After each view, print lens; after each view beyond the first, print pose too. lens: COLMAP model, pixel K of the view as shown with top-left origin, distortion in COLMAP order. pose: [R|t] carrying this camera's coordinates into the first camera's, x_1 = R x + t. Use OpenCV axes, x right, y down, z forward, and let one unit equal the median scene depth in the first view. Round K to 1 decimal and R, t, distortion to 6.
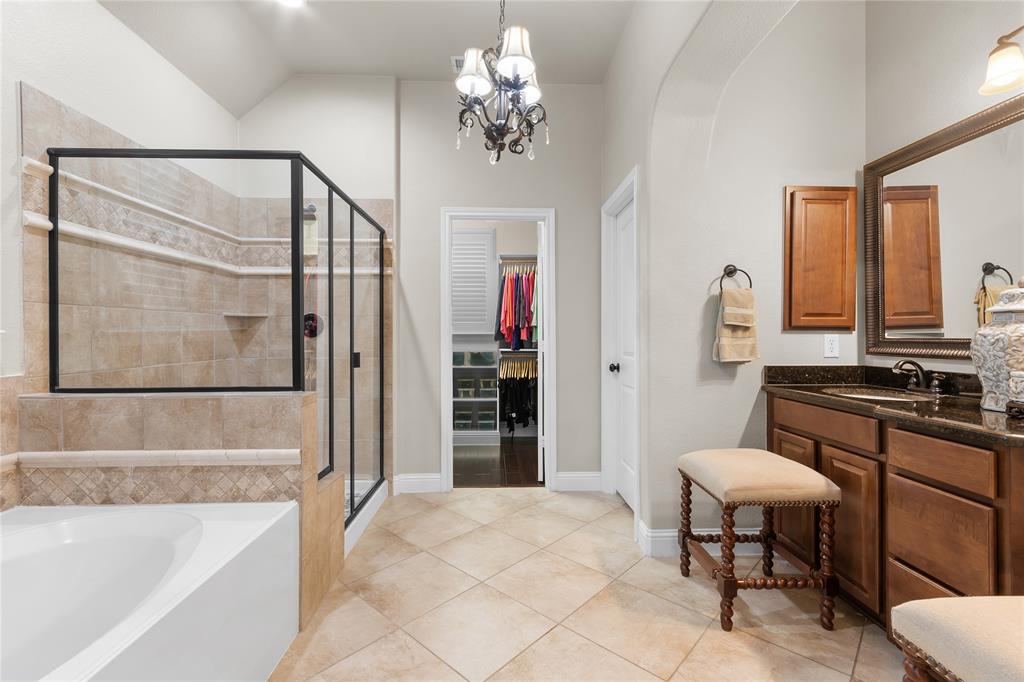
lens RADIAL K [[446.9, 0, 510.0], [0, 446.9, 338.6], [0, 0, 1]] dist [-0.001219, -0.000019]
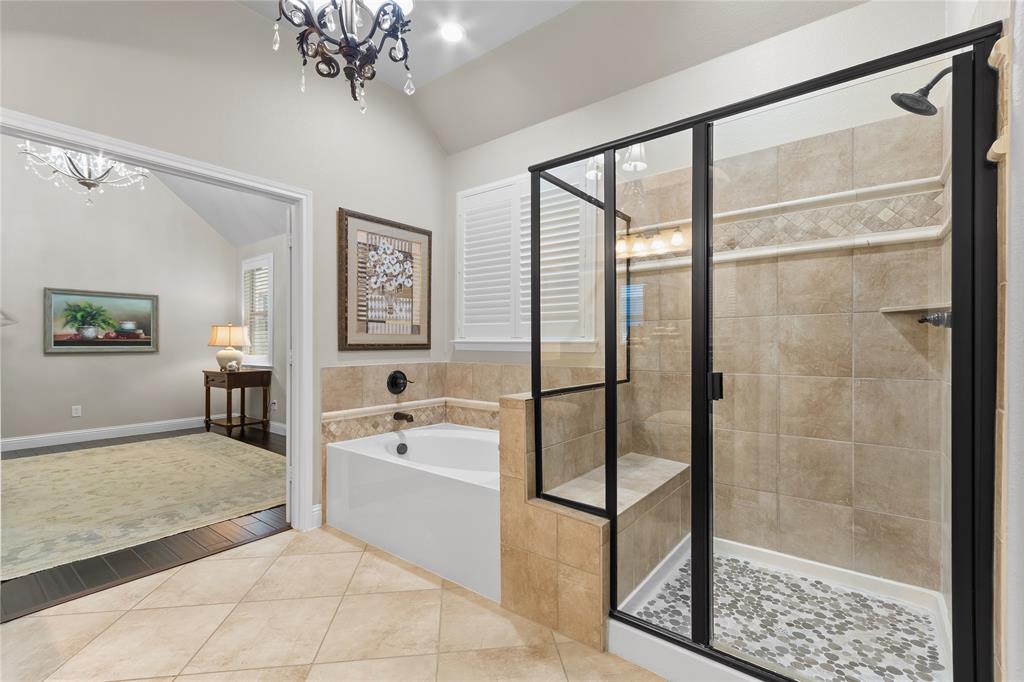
lens RADIAL K [[446.9, 0, 510.3], [0, 446.9, 343.2], [0, 0, 1]] dist [-0.001219, -0.000019]
pose [[-0.649144, -0.000085, -0.760666, 0.250433], [-0.002210, 0.999996, 0.001774, -0.006507], [0.760662, 0.002833, -0.649142, 1.158928]]
